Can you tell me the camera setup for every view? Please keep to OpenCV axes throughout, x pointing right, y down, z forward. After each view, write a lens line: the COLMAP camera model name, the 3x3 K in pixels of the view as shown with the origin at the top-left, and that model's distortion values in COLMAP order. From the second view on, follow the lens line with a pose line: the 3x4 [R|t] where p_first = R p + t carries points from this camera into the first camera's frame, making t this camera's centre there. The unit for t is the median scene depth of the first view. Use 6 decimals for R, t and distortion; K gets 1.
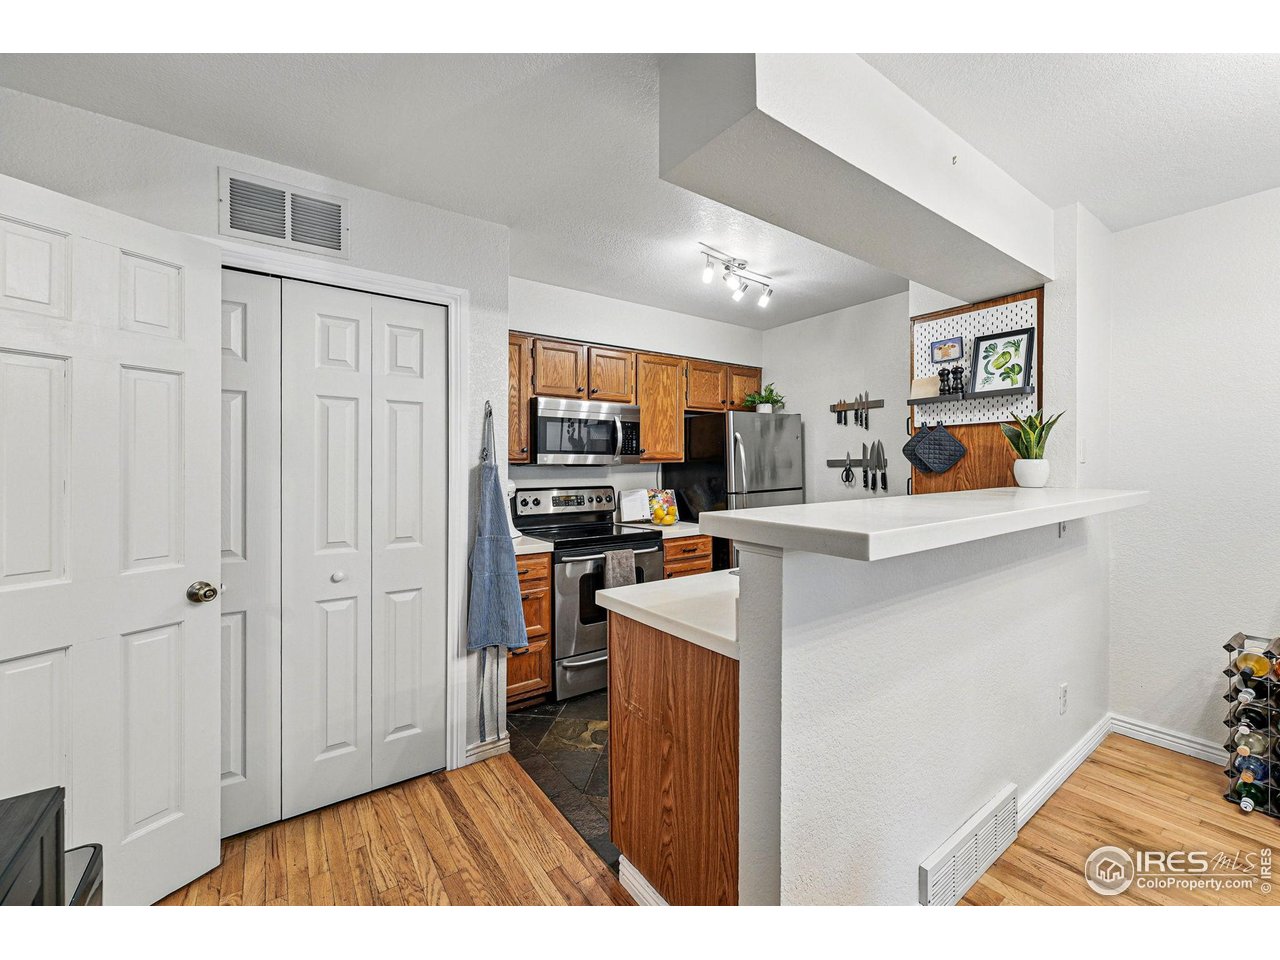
lens RADIAL K [[525.3, 0, 643.8], [0, 525.3, 468.4], [0, 0, 1]] dist [-0.001764, 0.000643]
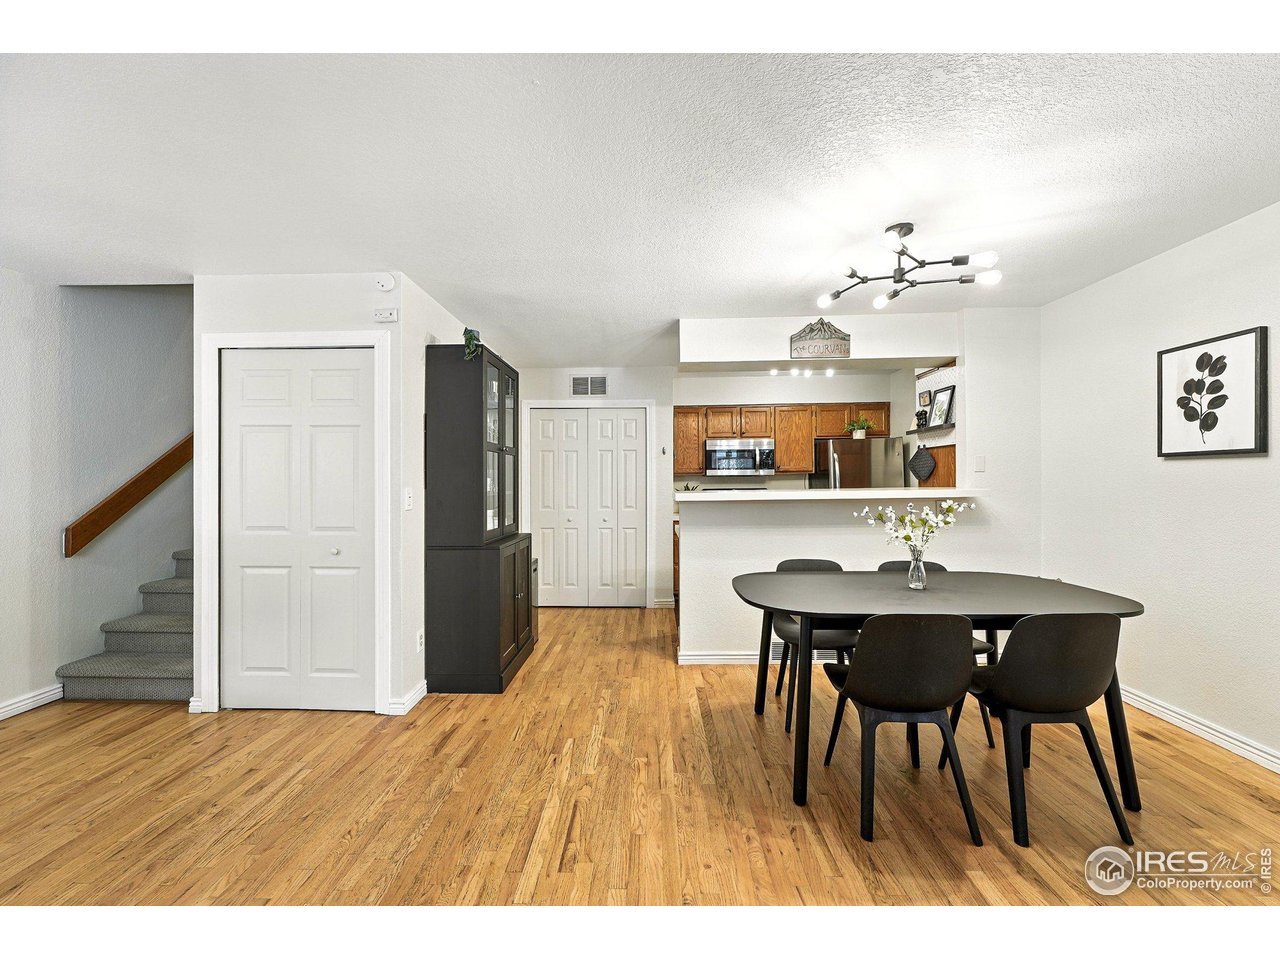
lens RADIAL K [[525.3, 0, 626.2], [0, 525.3, 477.4], [0, 0, 1]] dist [-0.001764, 0.000643]
pose [[0.781952, -0.005955, -0.623310, 0.834488], [0.002883, 0.999978, -0.005936, 0.010675], [0.623332, 0.002845, 0.781952, -0.725284]]
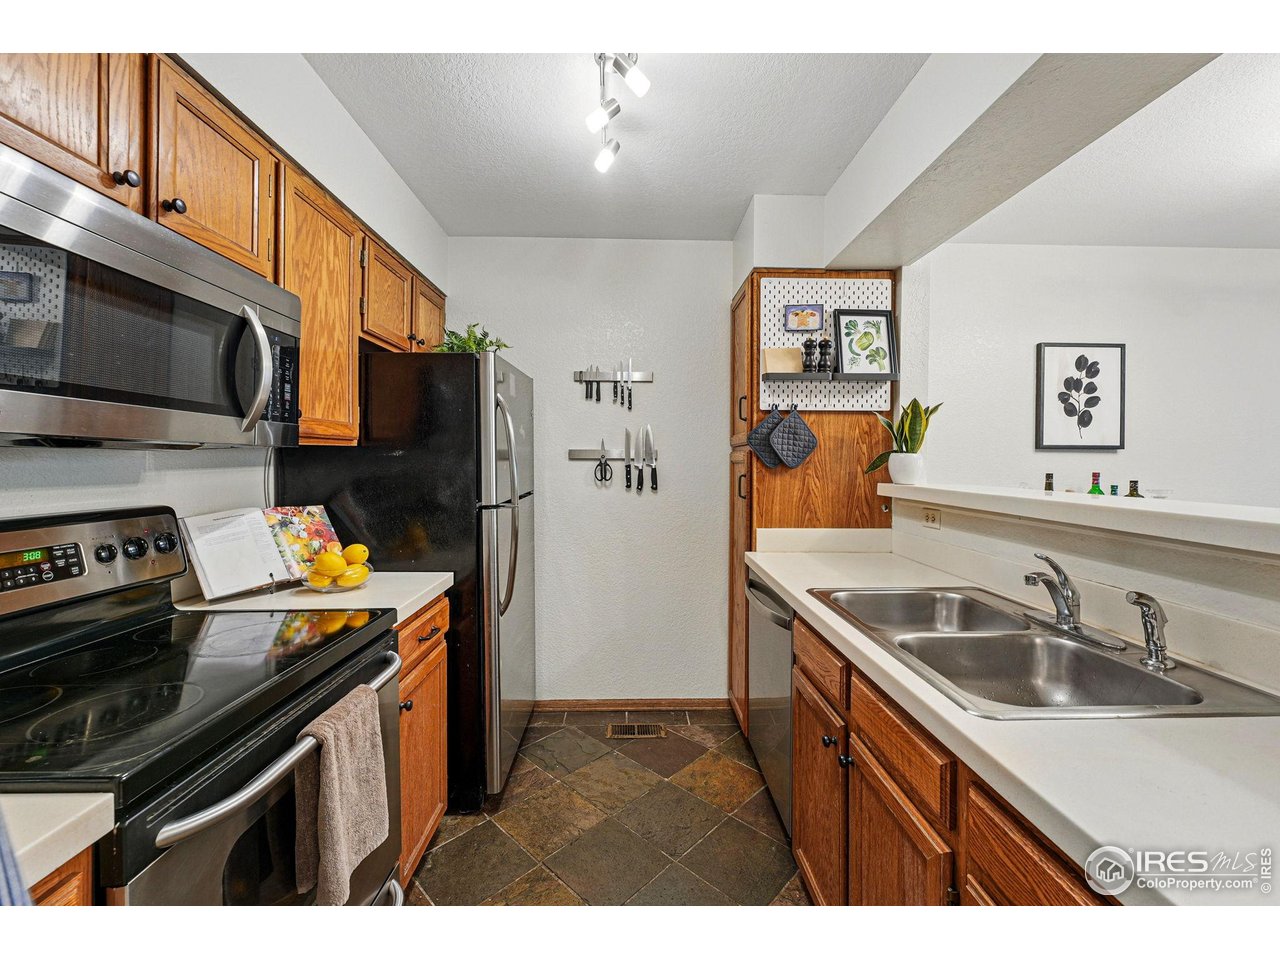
lens RADIAL K [[525.3, 0, 641.9], [0, 525.3, 473.7], [0, 0, 1]] dist [-0.001764, 0.000643]
pose [[0.566172, -0.009710, 0.824230, -0.237795], [-0.005303, 0.999867, 0.015421, 0.005649], [-0.824270, -0.013102, 0.566045, 0.731067]]
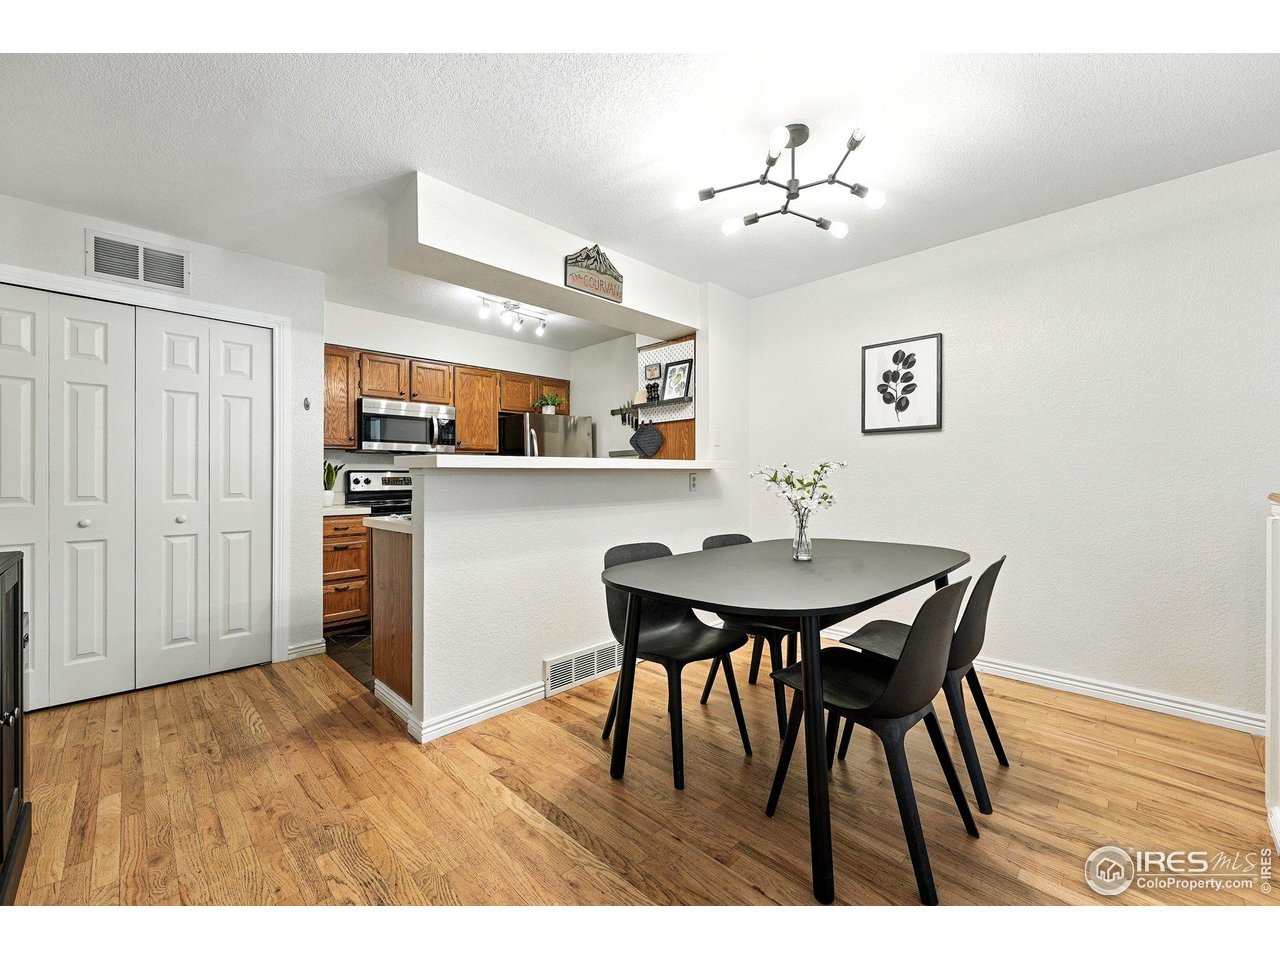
lens RADIAL K [[525.3, 0, 646.1], [0, 525.3, 479.4], [0, 0, 1]] dist [-0.001764, 0.000643]
pose [[0.986707, -0.001877, 0.162499, 0.313023], [0.002160, 0.999996, -0.001565, 0.078242], [-0.162495, 0.001895, 0.986708, -0.442656]]
